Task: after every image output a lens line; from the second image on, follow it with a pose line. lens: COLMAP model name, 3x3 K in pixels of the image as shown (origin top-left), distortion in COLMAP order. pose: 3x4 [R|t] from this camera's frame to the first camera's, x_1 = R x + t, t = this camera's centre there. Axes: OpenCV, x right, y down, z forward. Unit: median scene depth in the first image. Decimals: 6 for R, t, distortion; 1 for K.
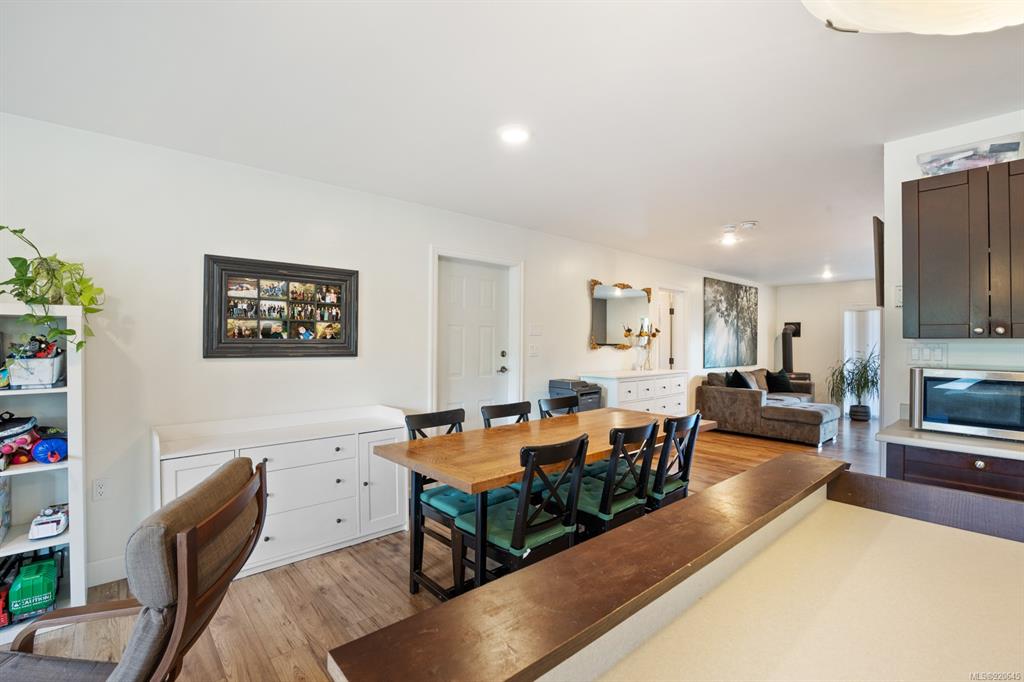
lens RADIAL K [[464.2, 0, 511.6], [0, 464.2, 341.7], [0, 0, 1]] dist [-0.020583, 0.001935]
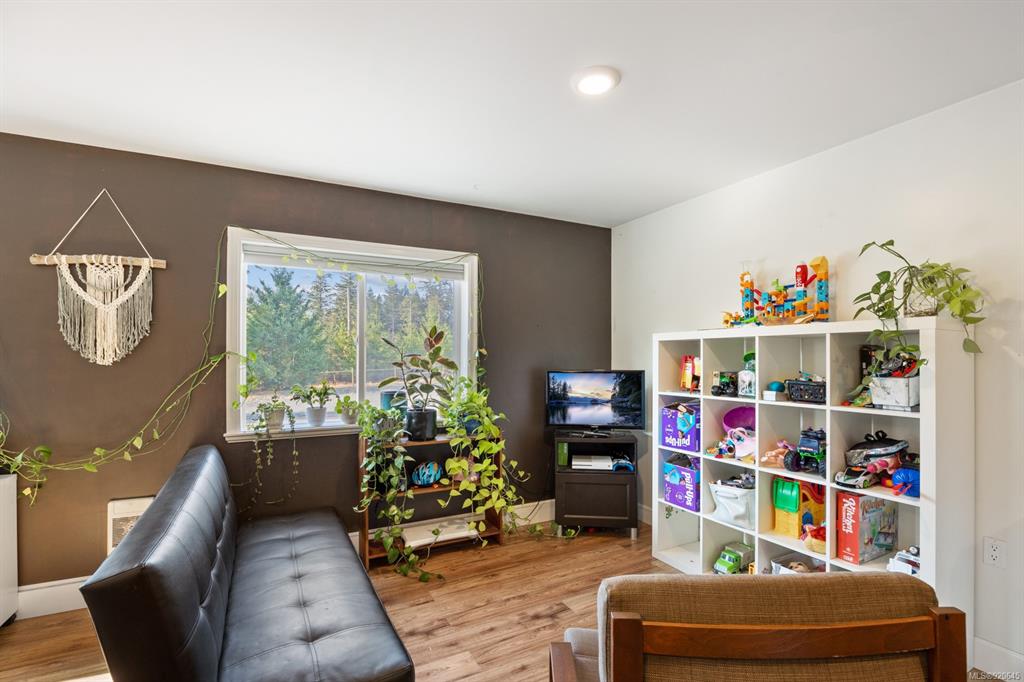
lens RADIAL K [[464.2, 0, 529.7], [0, 464.2, 351.1], [0, 0, 1]] dist [-0.020583, 0.001935]
pose [[-0.233355, -0.007884, -0.972360, 0.016163], [-0.000997, 0.999969, -0.007869, -0.004349], [0.972391, -0.000867, -0.233355, 0.256016]]
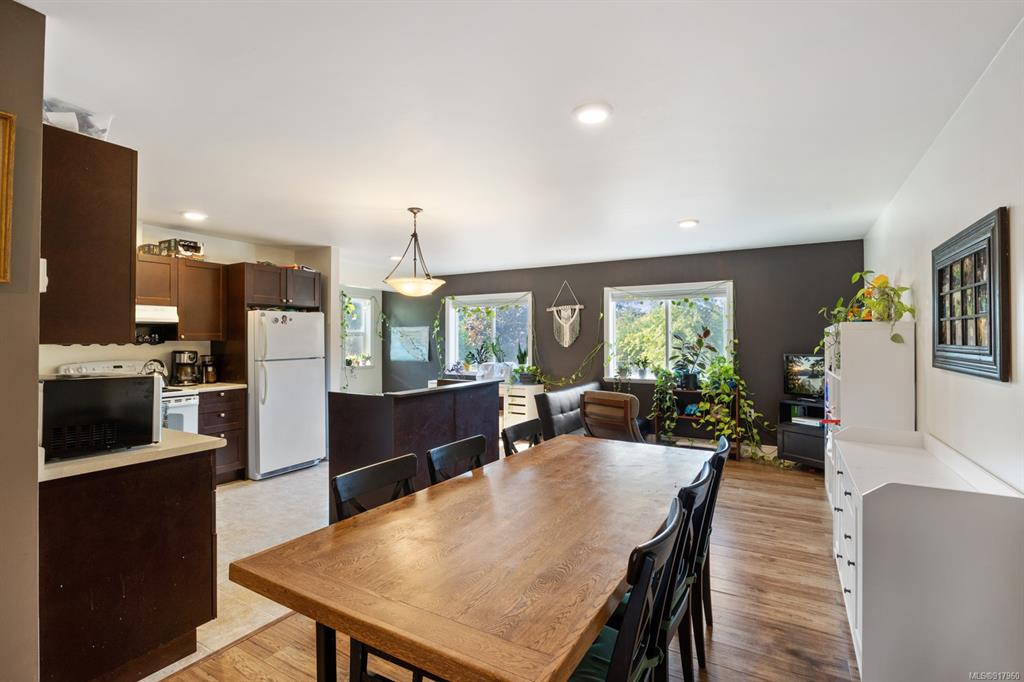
lens RADIAL K [[464.2, 0, 501.3], [0, 464.2, 342.6], [0, 0, 1]] dist [-0.020583, 0.001935]
pose [[-0.955649, -0.003441, -0.294487, 0.254054], [-0.002969, 0.999993, -0.002052, -0.001480], [0.294493, -0.001087, -0.955653, 1.047638]]
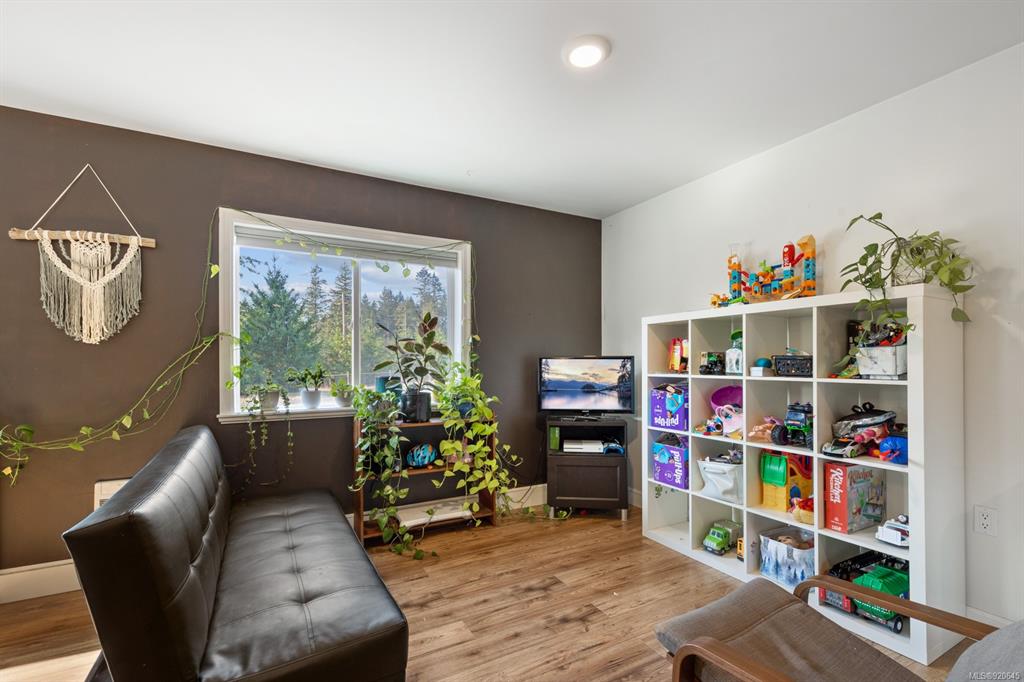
lens RADIAL K [[452.7, 0, 527.4], [0, 452.7, 359.9], [0, 0, 1]] dist [0.012040, -0.002061]
pose [[-0.222070, -0.002012, -0.975029, 0.015336], [0.001586, 0.999996, -0.002425, 0.032956], [0.975029, -0.002085, -0.222066, 0.256141]]
